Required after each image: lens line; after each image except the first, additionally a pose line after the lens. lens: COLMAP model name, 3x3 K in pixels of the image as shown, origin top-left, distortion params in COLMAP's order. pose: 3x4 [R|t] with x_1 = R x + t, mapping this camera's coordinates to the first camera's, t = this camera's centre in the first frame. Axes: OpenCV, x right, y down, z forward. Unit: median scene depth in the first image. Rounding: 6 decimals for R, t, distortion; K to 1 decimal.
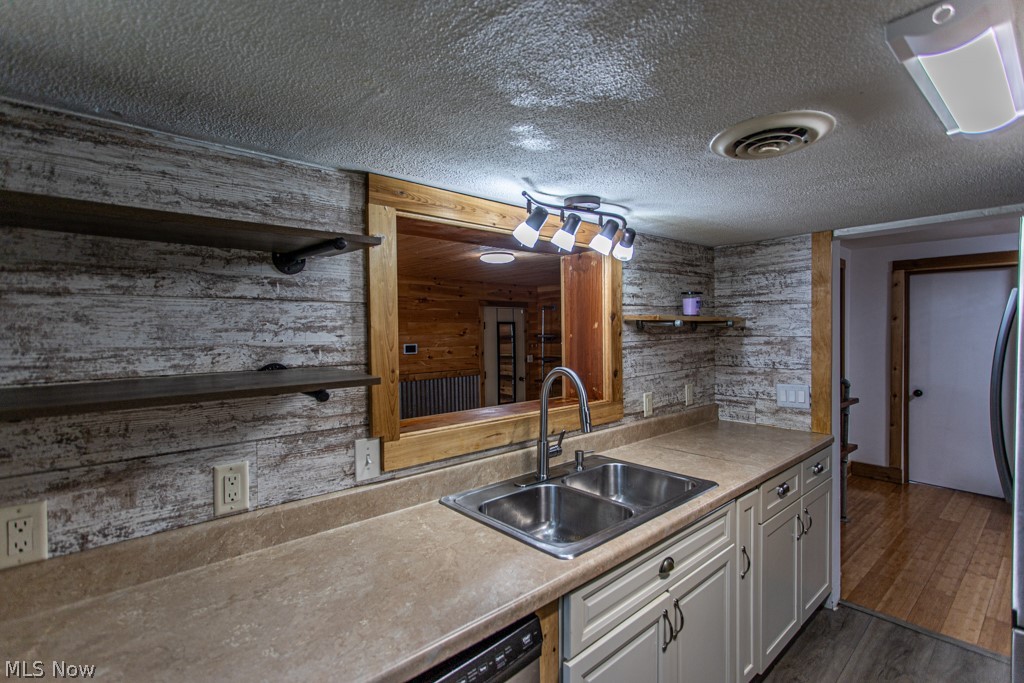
lens RADIAL K [[486.9, 0, 512.0], [0, 486.9, 341.5], [0, 0, 1]] dist [0.004719, -0.000571]
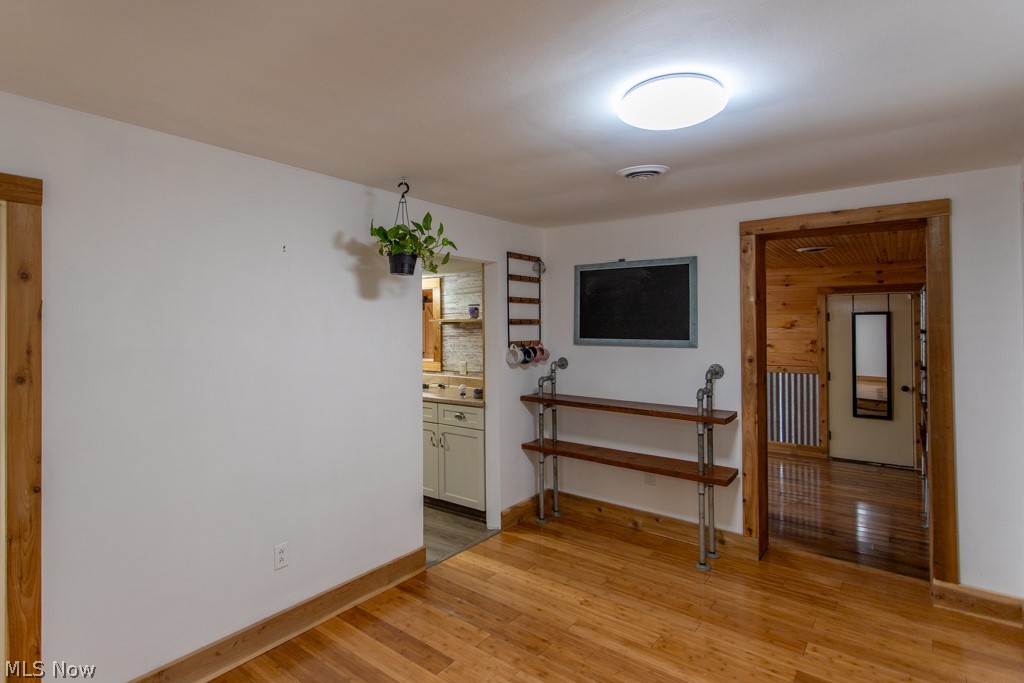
lens RADIAL K [[534.8, 0, 471.4], [0, 534.8, 318.4], [0, 0, 1]] dist [0.004218, 0.000319]
pose [[0.148546, -0.002296, -0.988903, 2.253243], [-0.016266, 0.999856, -0.004765, -0.046065], [0.988772, 0.016793, 0.148488, 0.739889]]
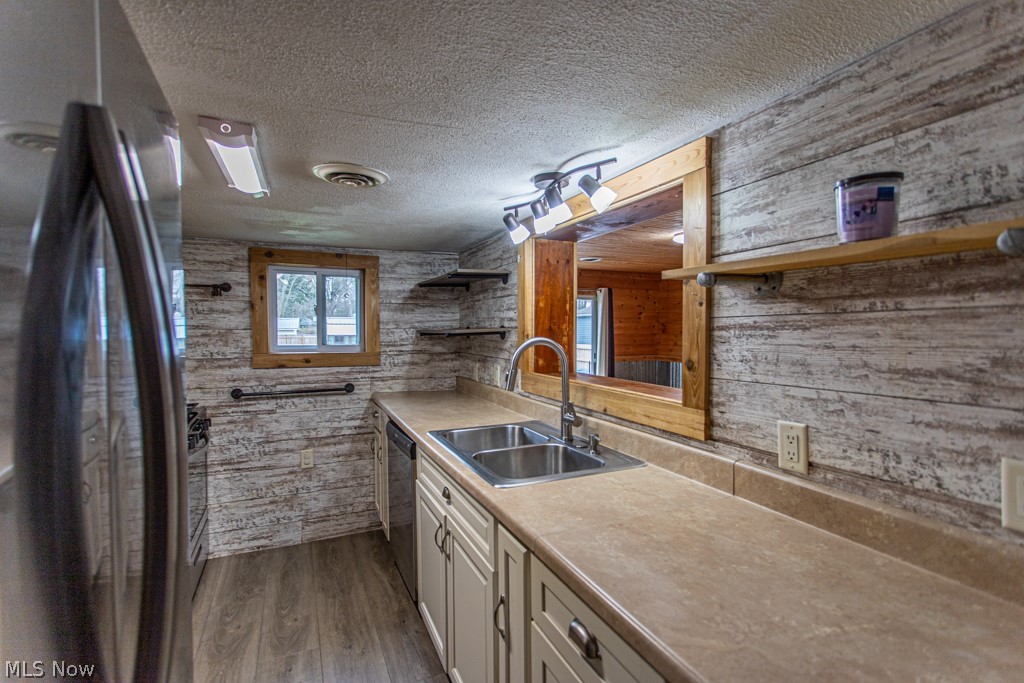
lens RADIAL K [[486.9, 0, 512.0], [0, 486.9, 341.5], [0, 0, 1]] dist [0.004719, -0.000571]
pose [[-0.303573, 0.035792, -0.952136, 0.826273], [-0.018978, 0.998869, 0.043600, 0.009460], [0.952619, 0.031305, -0.302550, 0.884861]]
